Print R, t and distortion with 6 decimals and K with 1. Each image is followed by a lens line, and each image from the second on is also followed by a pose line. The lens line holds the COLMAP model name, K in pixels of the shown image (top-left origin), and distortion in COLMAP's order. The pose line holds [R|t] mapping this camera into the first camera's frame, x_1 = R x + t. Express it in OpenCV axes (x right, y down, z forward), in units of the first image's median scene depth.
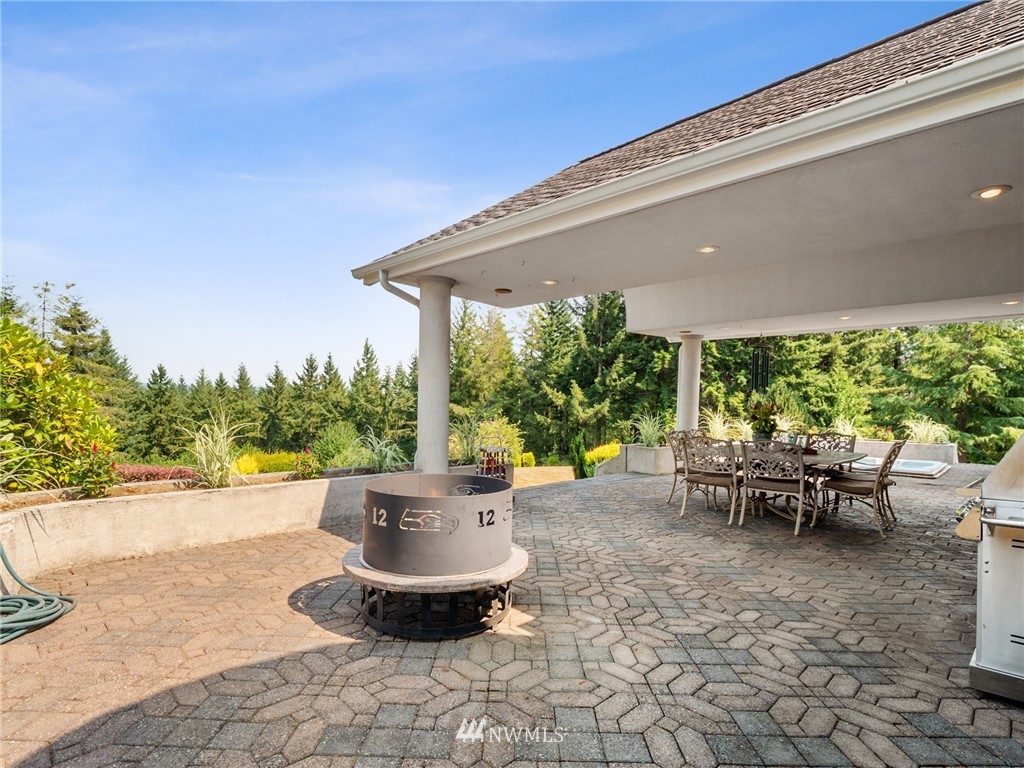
lens RADIAL K [[519.5, 0, 512.0], [0, 519.5, 384.0], [0, 0, 1]] dist [0.000543, -0.000273]
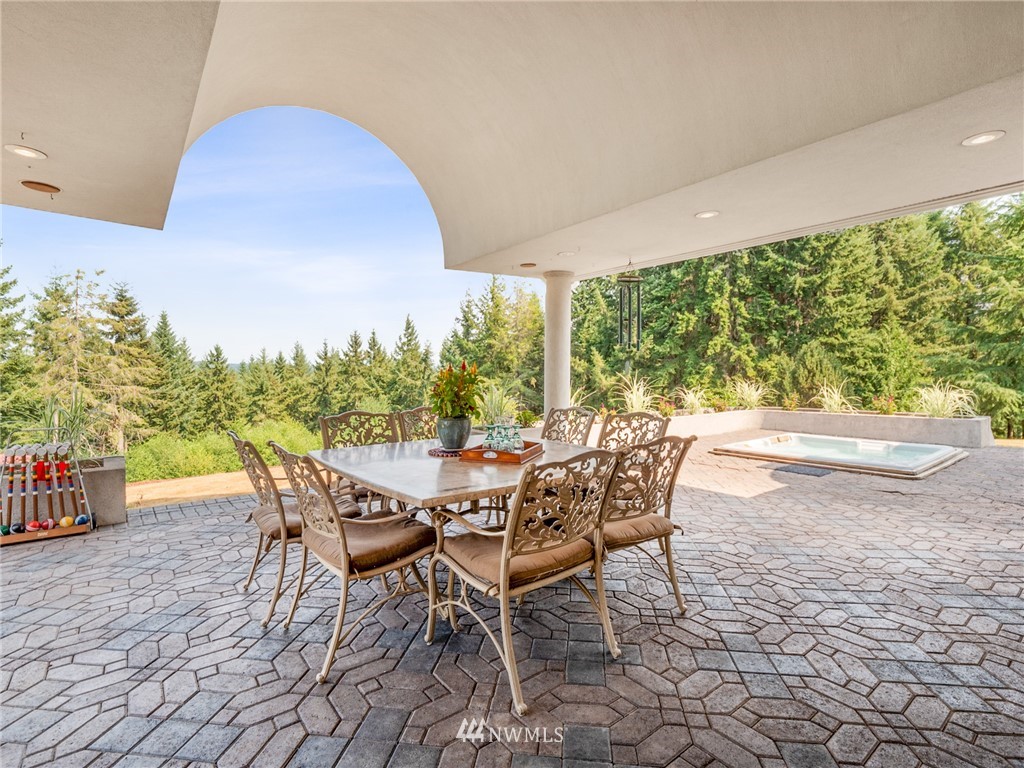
lens RADIAL K [[501.2, 0, 514.0], [0, 501.2, 343.3], [0, 0, 1]] dist [-0.000468, 0.000107]
pose [[0.992342, -0.030482, -0.119698, 0.082376], [0.027497, 0.999270, -0.026517, 0.004699], [0.120419, 0.023023, 0.992456, 0.069376]]
